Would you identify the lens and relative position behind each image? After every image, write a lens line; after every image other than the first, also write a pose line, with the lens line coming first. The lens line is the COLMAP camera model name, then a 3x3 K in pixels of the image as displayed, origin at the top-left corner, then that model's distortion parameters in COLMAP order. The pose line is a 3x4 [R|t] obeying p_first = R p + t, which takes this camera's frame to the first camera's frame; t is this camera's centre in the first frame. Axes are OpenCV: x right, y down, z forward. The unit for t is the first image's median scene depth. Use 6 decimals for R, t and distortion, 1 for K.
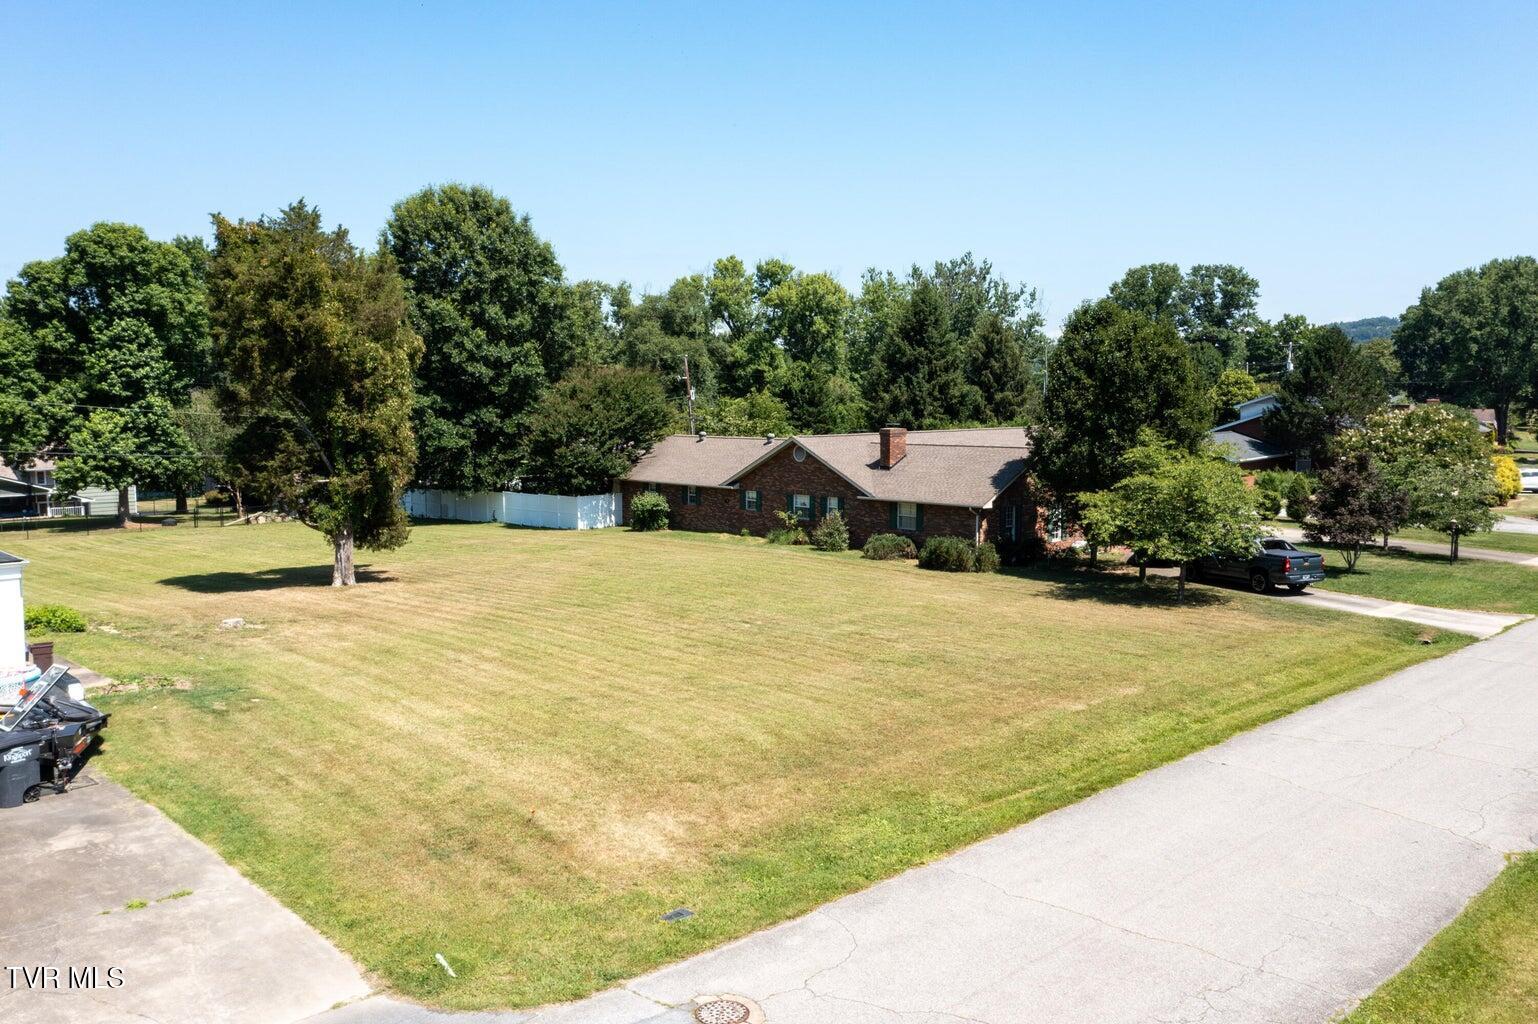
lens RADIAL K [[1227.6, 0, 771.8], [0, 1227.6, 509.4], [0, 0, 1]] dist [-0.007751, 0.017493]
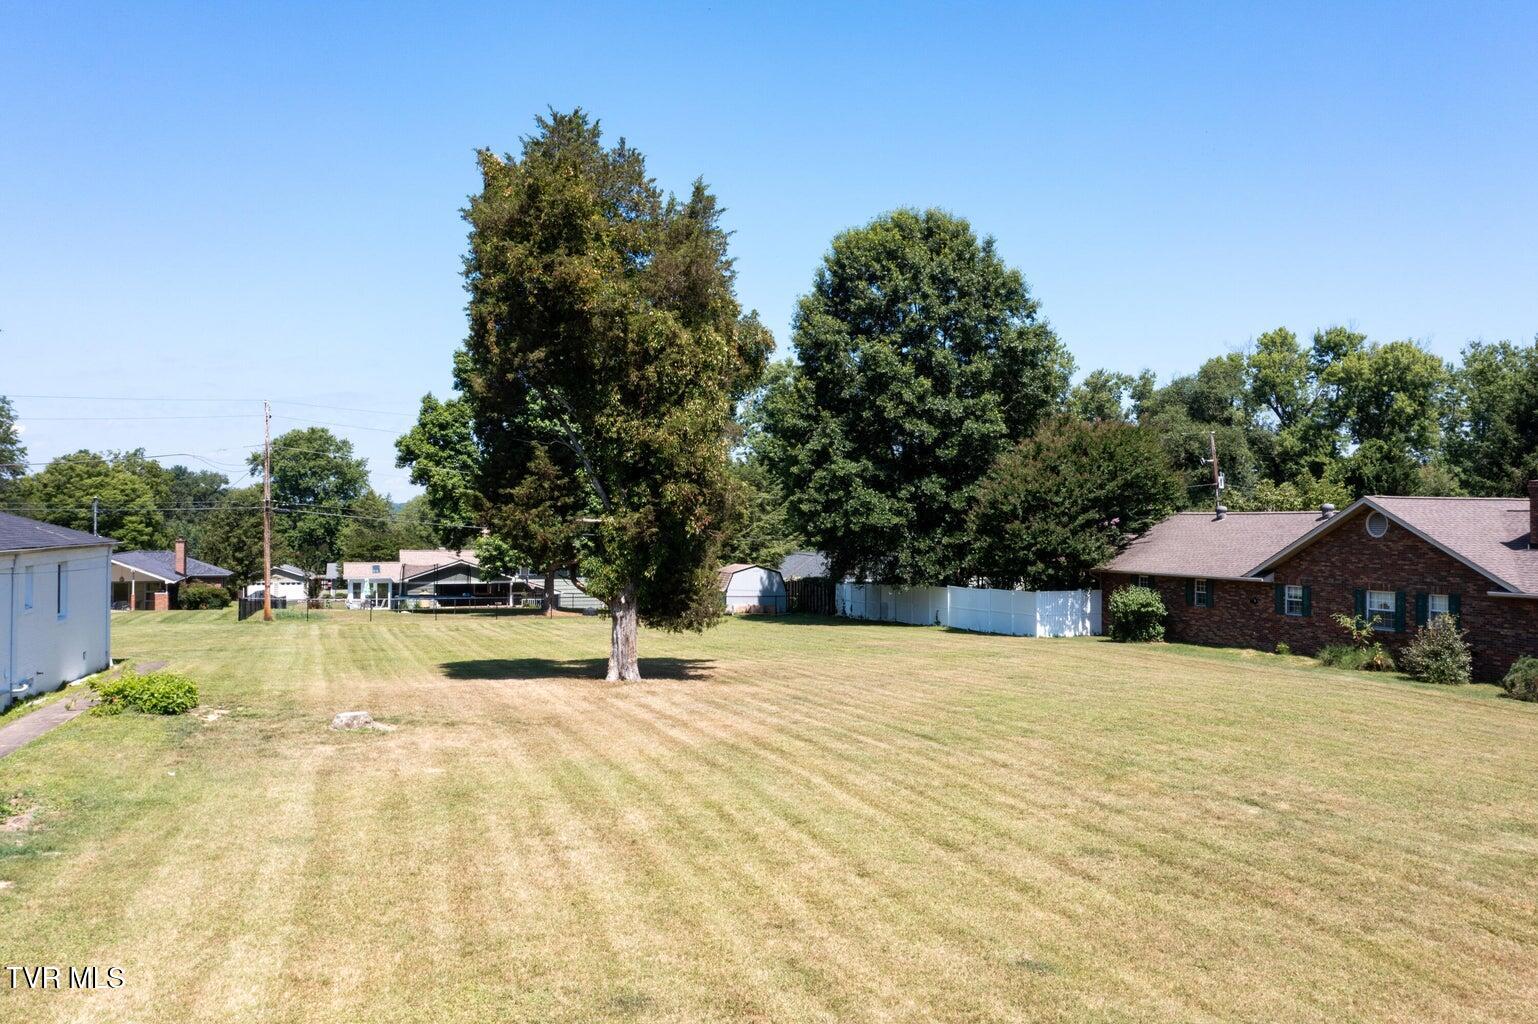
lens RADIAL K [[1227.6, 0, 771.8], [0, 1227.6, 509.4], [0, 0, 1]] dist [-0.007751, 0.017493]
pose [[0.908018, 0.002822, -0.418923, 0.003700], [-0.048276, 0.994020, -0.097943, 0.019147], [0.416141, 0.109158, 0.902724, 0.258949]]
